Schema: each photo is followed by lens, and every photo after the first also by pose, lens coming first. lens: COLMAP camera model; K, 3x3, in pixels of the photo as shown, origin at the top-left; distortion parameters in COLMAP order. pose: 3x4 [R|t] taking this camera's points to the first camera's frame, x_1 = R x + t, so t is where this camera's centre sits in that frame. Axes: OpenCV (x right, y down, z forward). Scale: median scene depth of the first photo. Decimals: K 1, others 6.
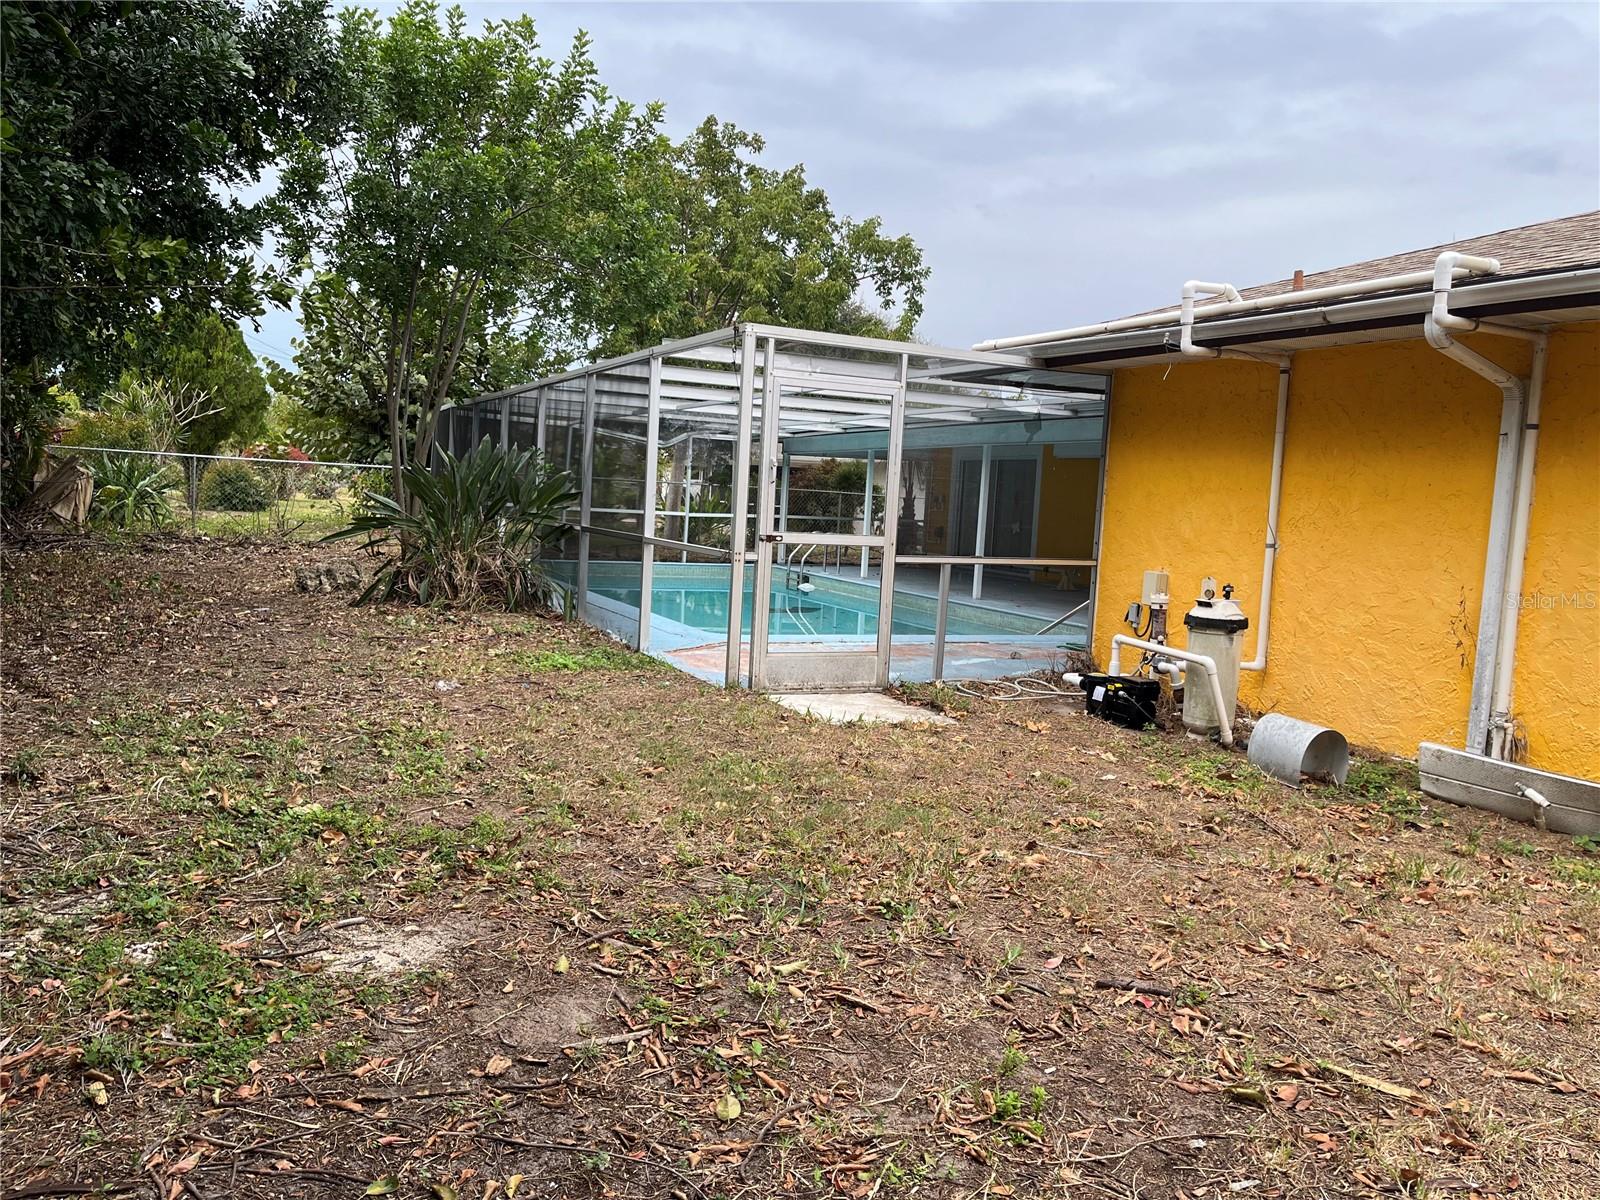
lens RADIAL K [[1208.4, 0, 800.0], [0, 1208.4, 600.0], [0, 0, 1]] dist [0.010869, 0.002042]
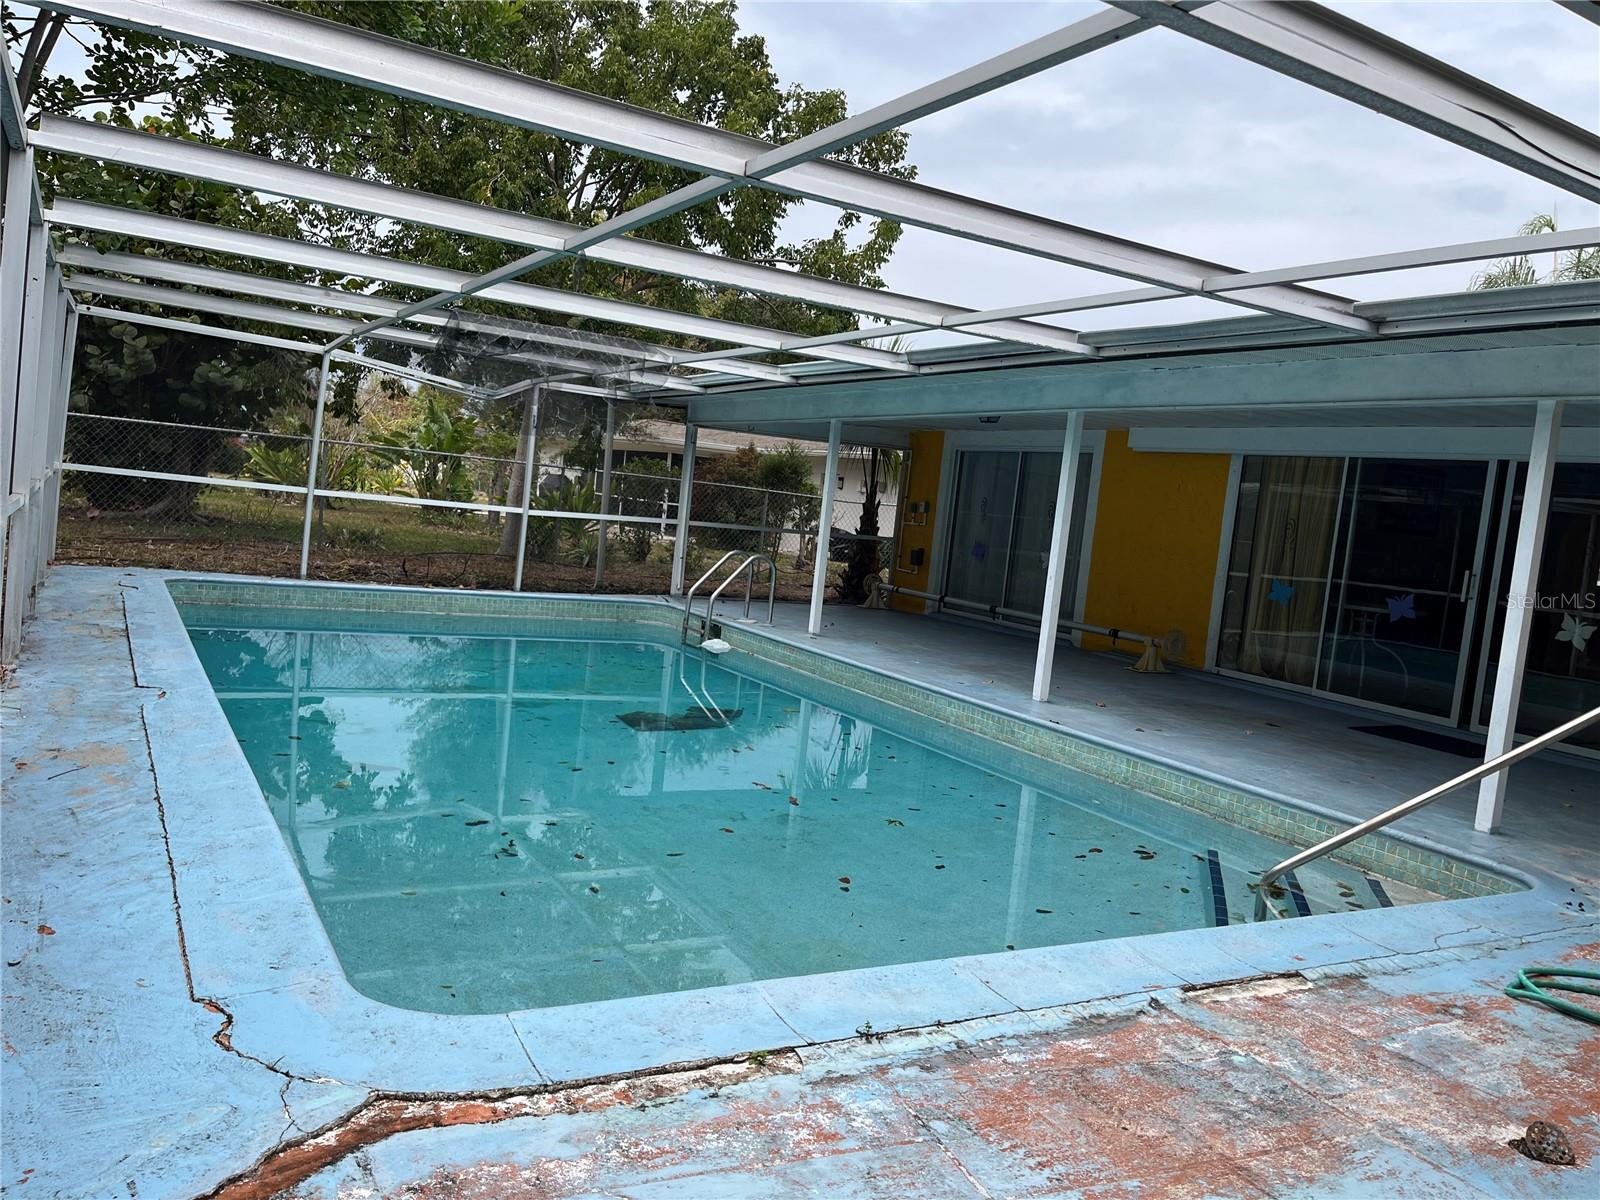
lens RADIAL K [[1208.4, 0, 800.0], [0, 1208.4, 600.0], [0, 0, 1]] dist [0.010869, 0.002042]
pose [[0.995609, 0.043539, 0.082863, -0.002982], [-0.043392, 0.999052, -0.003575, -0.025954], [-0.082940, -0.000036, 0.996555, 0.327859]]
